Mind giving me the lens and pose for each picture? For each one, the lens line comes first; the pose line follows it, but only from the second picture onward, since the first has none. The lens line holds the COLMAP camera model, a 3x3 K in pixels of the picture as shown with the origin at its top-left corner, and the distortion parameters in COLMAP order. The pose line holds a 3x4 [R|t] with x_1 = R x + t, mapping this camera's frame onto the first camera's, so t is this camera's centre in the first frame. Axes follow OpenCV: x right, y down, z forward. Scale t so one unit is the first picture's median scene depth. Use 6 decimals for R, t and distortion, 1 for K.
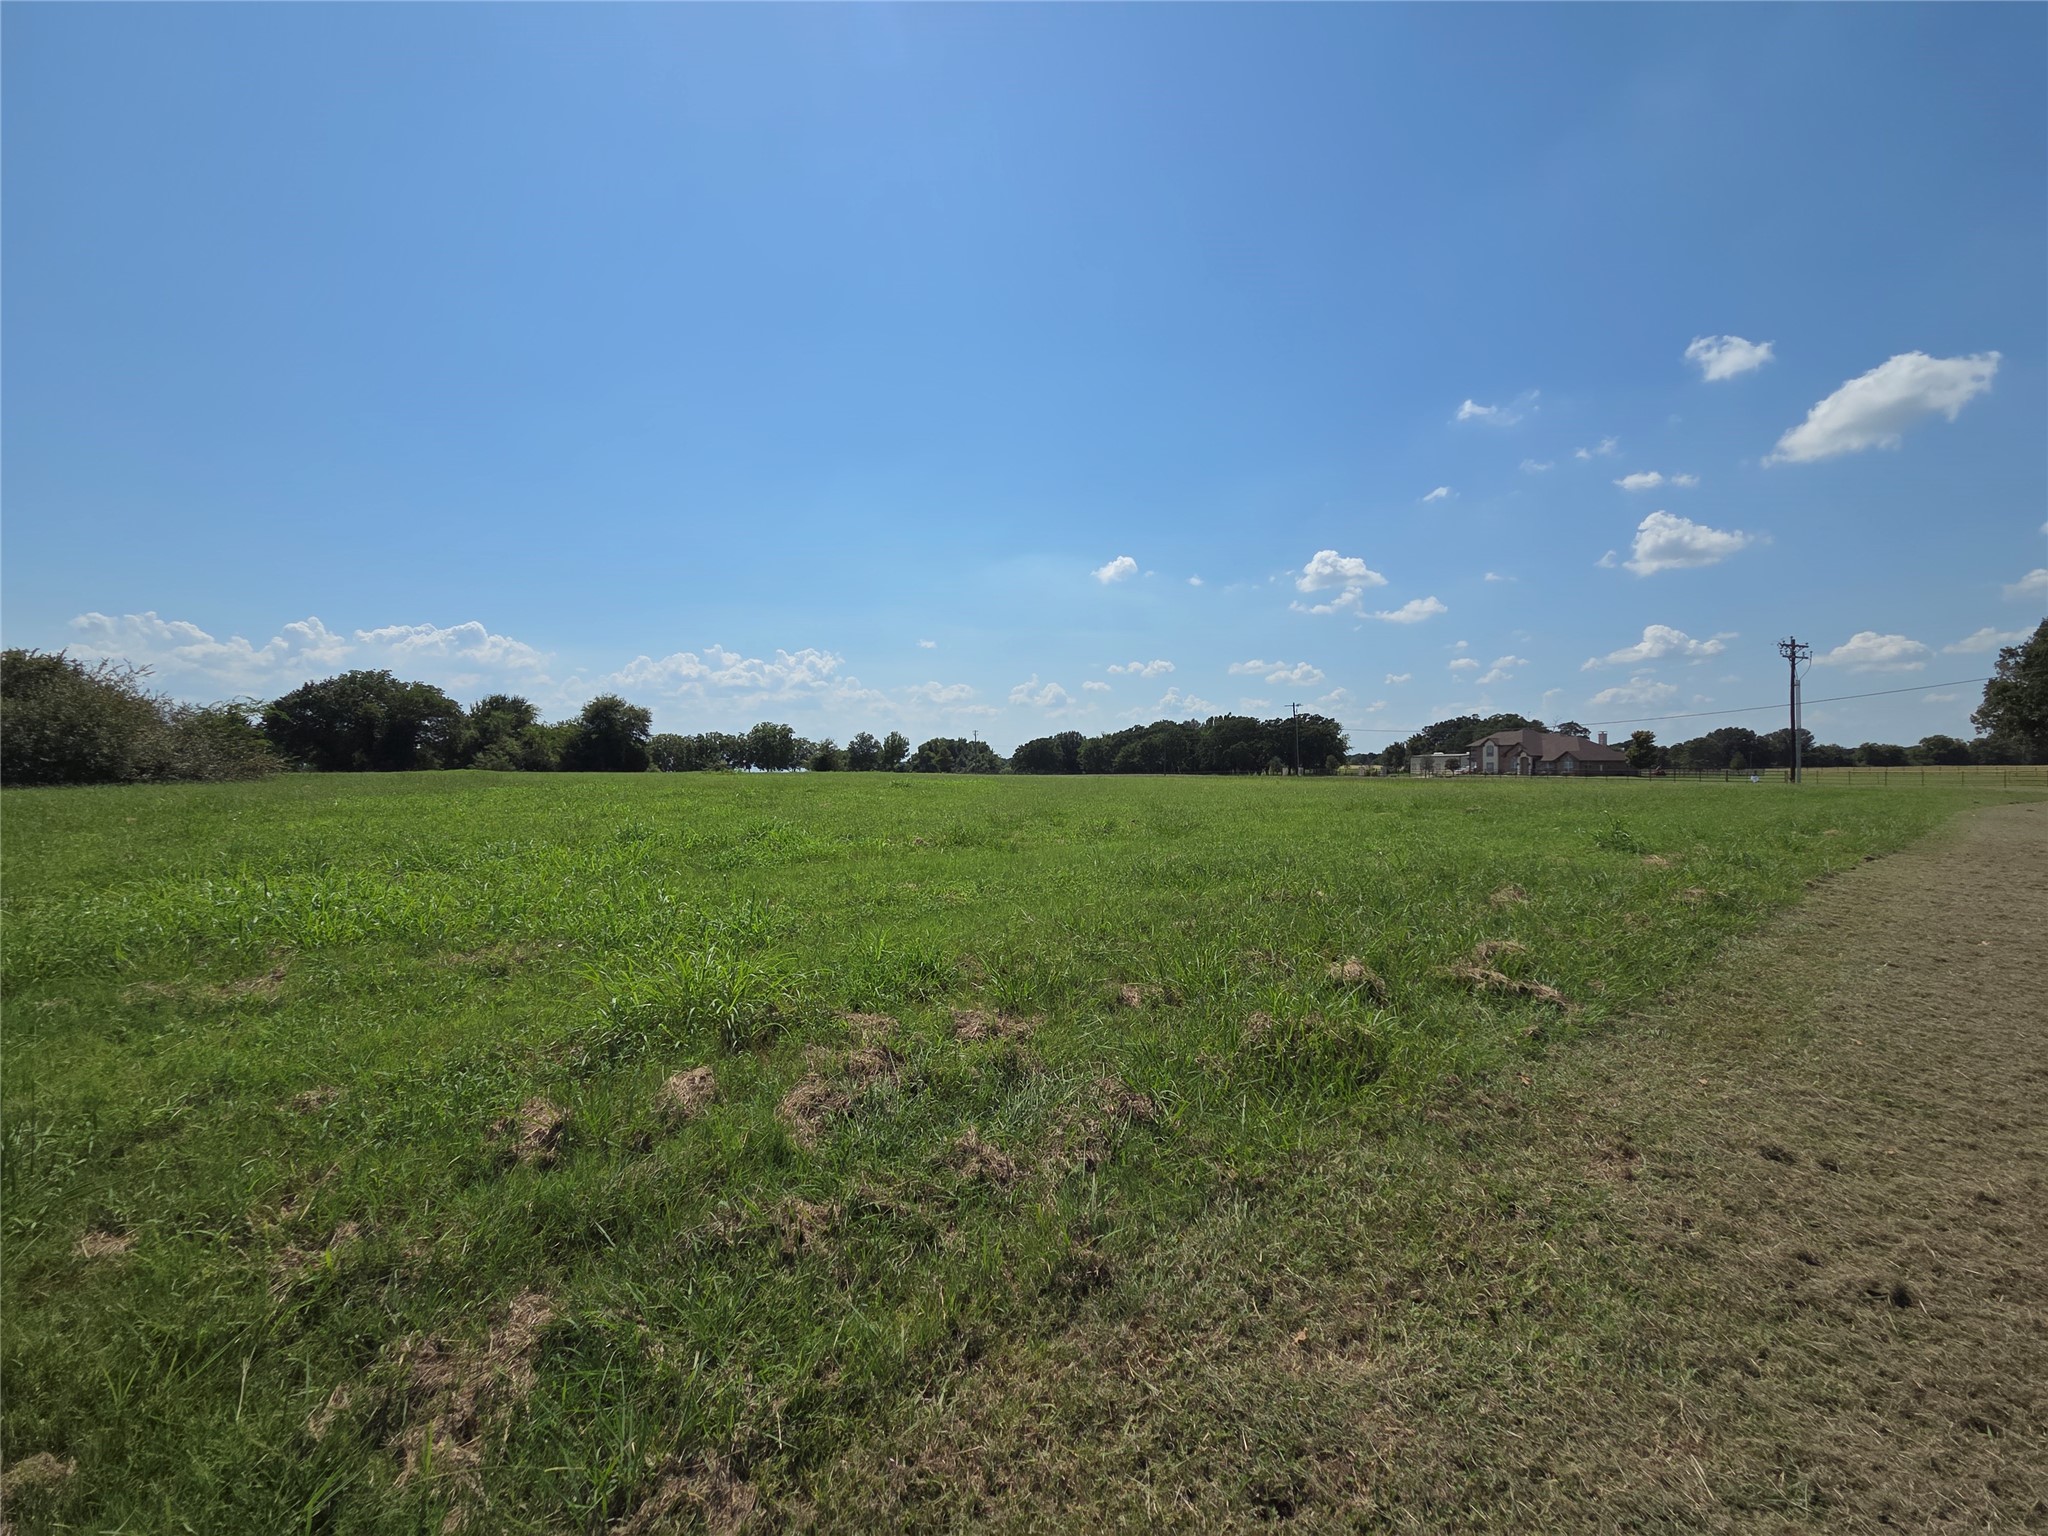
lens RADIAL K [[835.7, 0, 1025.6], [0, 835.7, 764.4], [0, 0, 1]] dist [0.013760, -0.008499]
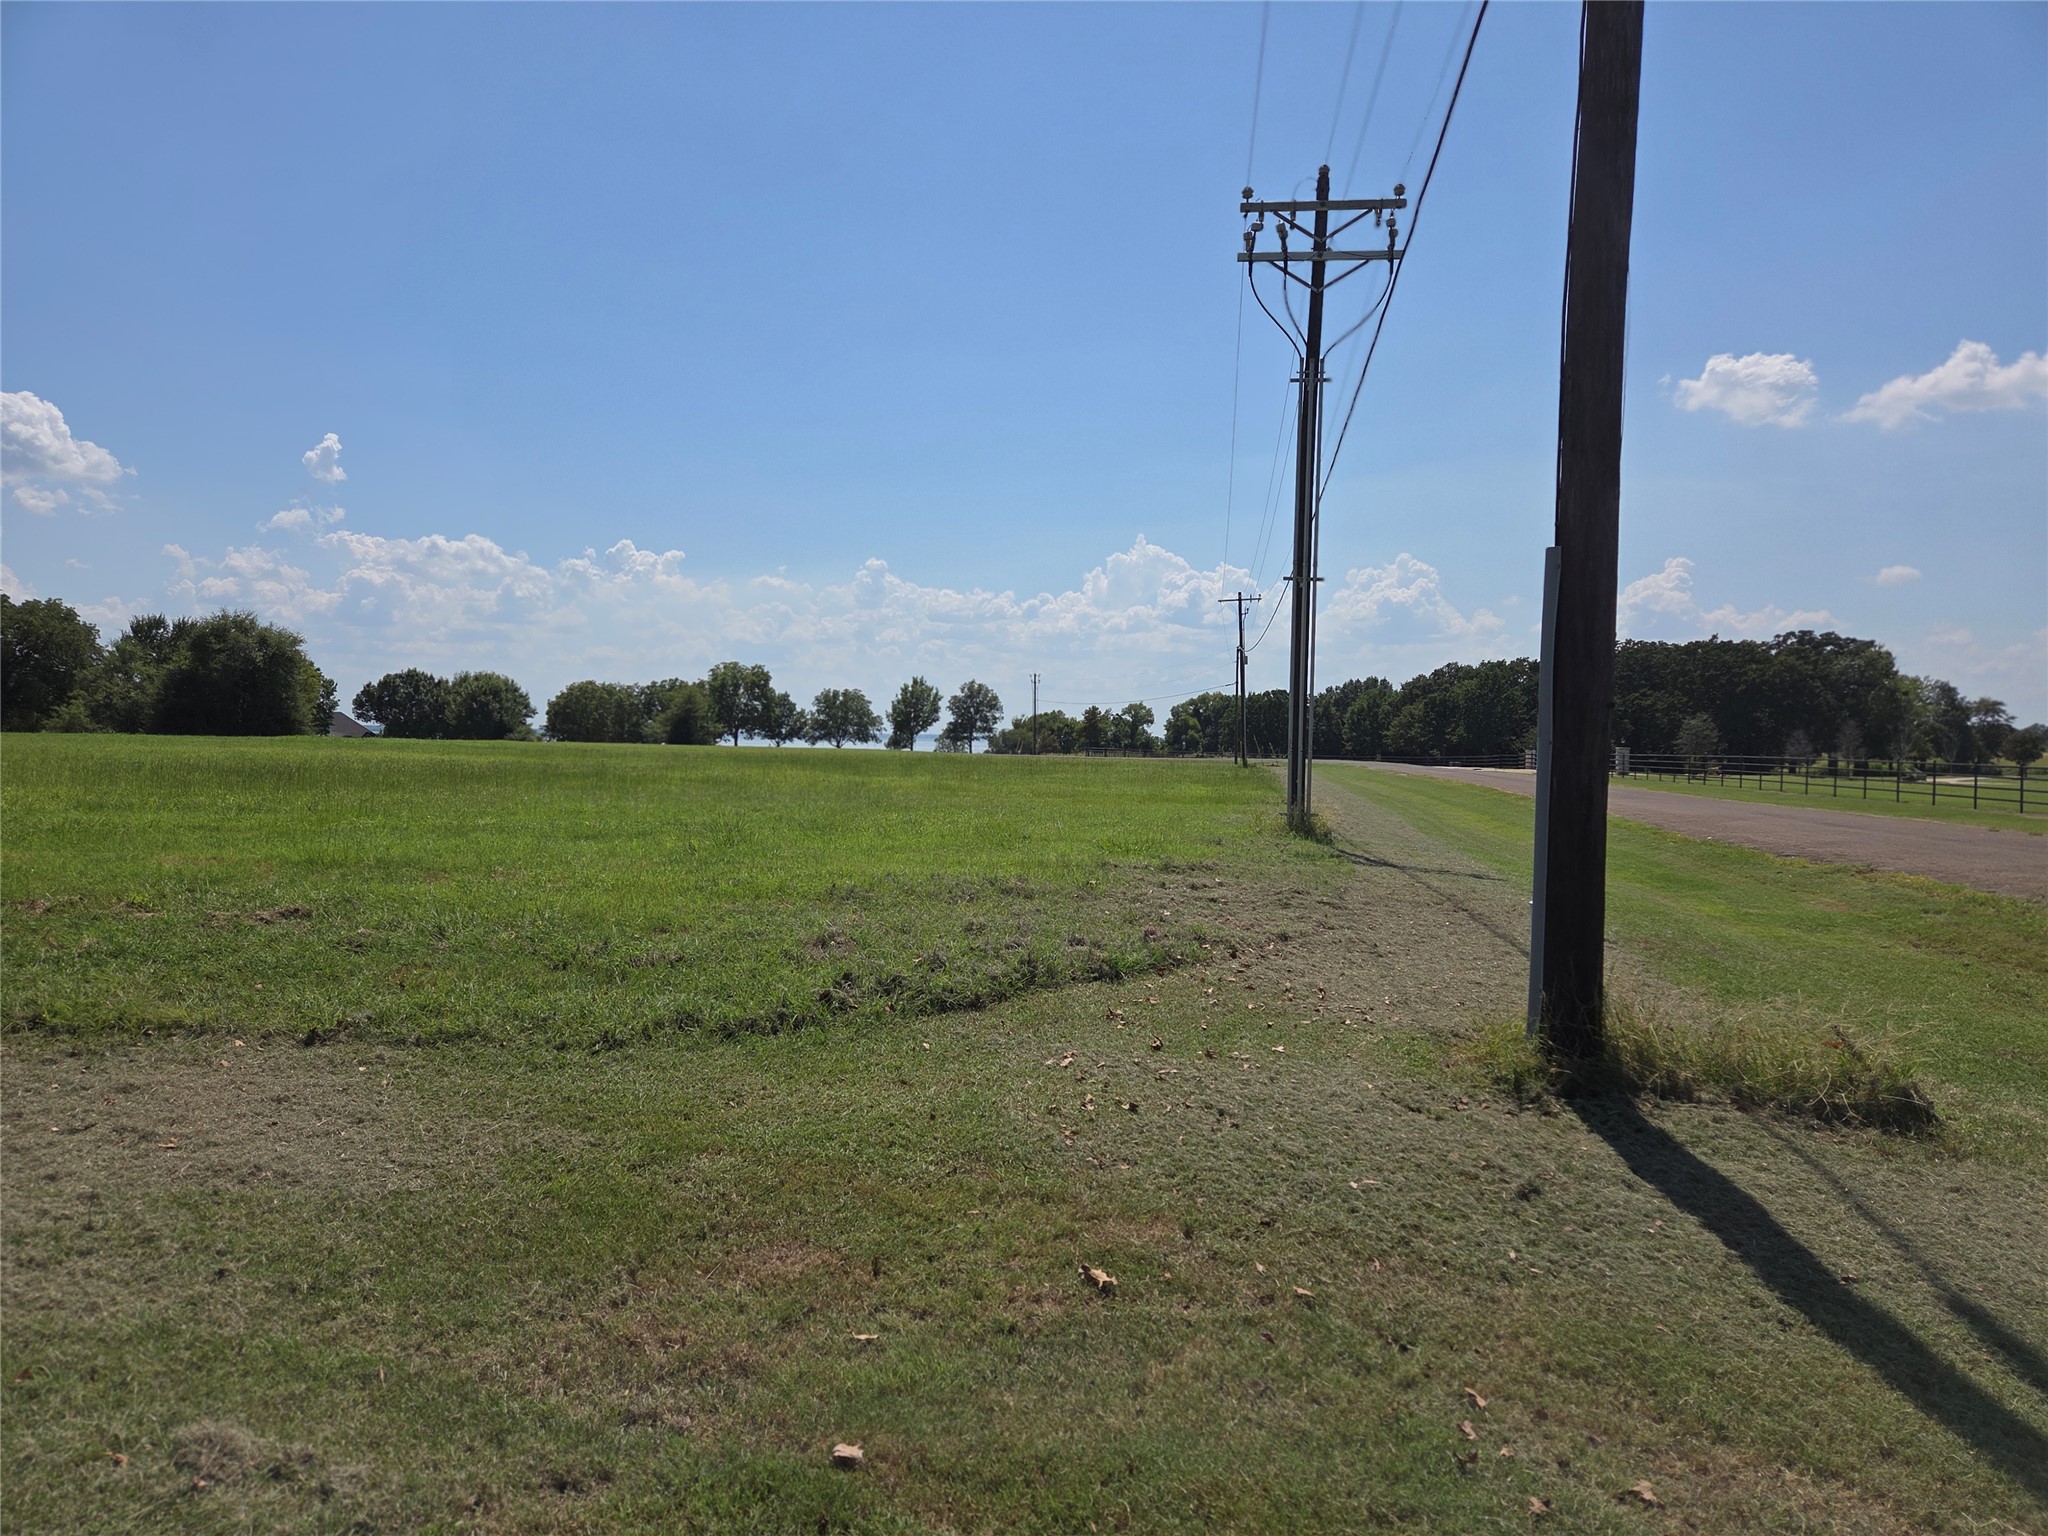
lens RADIAL K [[1358.2, 0, 1033.7], [0, 1358.2, 779.5], [0, 0, 1]] dist [0.084629, -0.067811]
pose [[0.911340, 0.025827, -0.410844, 0.298541], [-0.014220, 0.999409, 0.031282, 0.000913], [0.411409, -0.022666, 0.911169, 0.187001]]
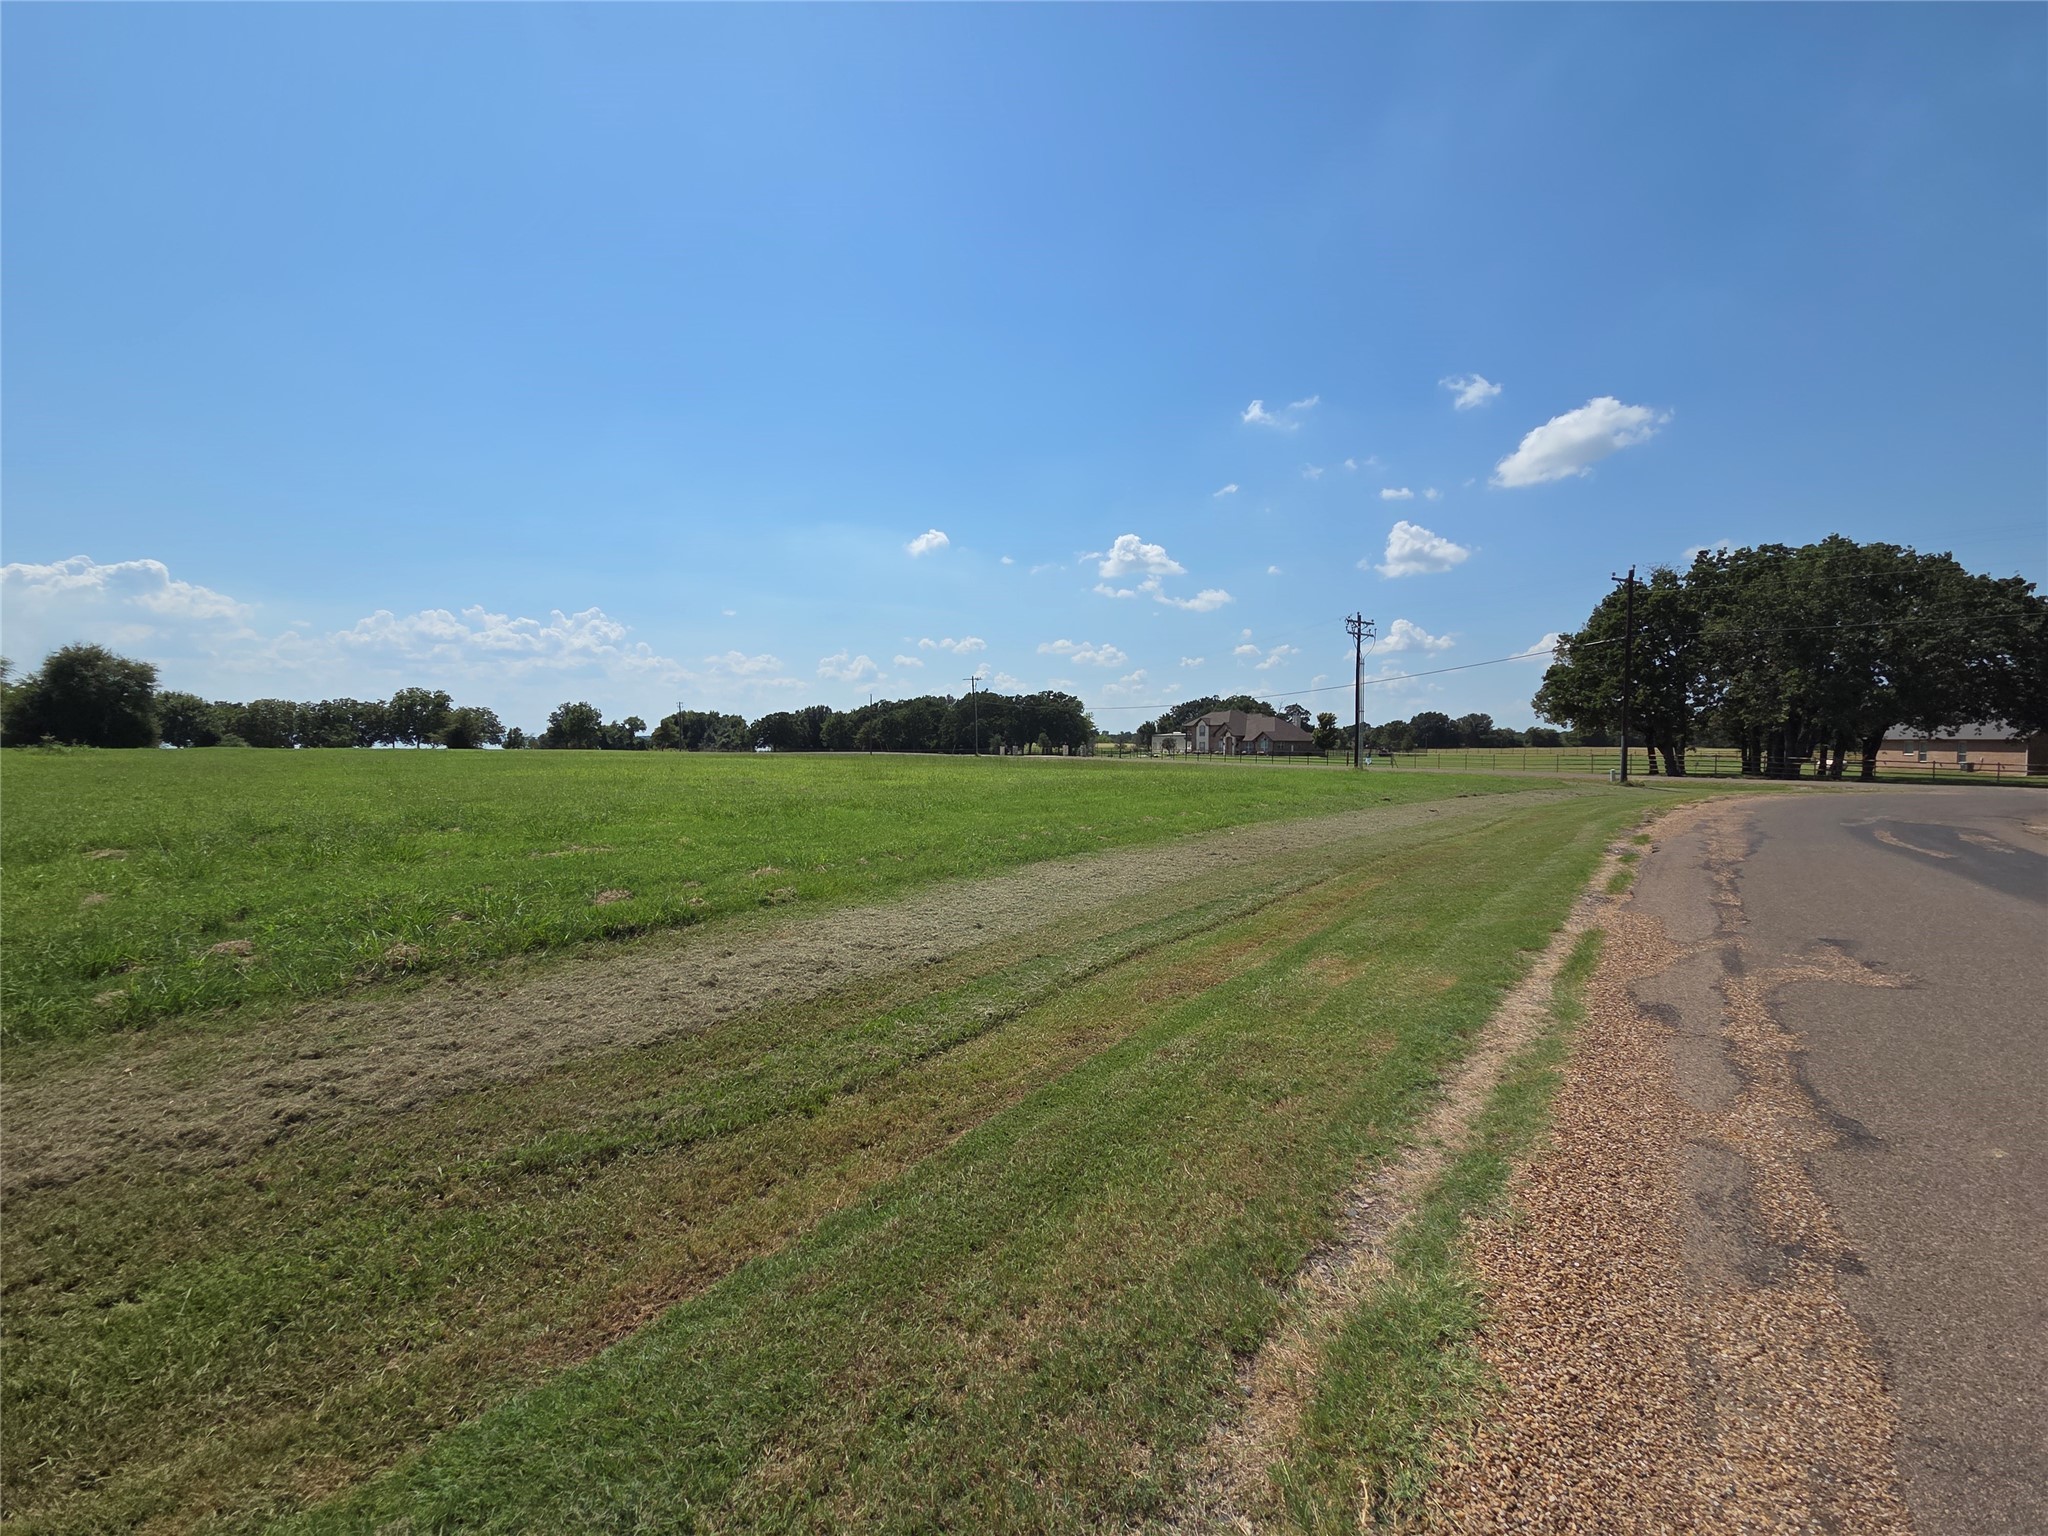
lens RADIAL K [[835.7, 0, 1026.0], [0, 835.7, 765.5], [0, 0, 1]] dist [0.013760, -0.008499]
pose [[0.975650, 0.001006, 0.219330, 0.102065], [-0.007490, 0.999559, 0.028735, -0.001188], [-0.219204, -0.029678, 0.975228, 0.047585]]
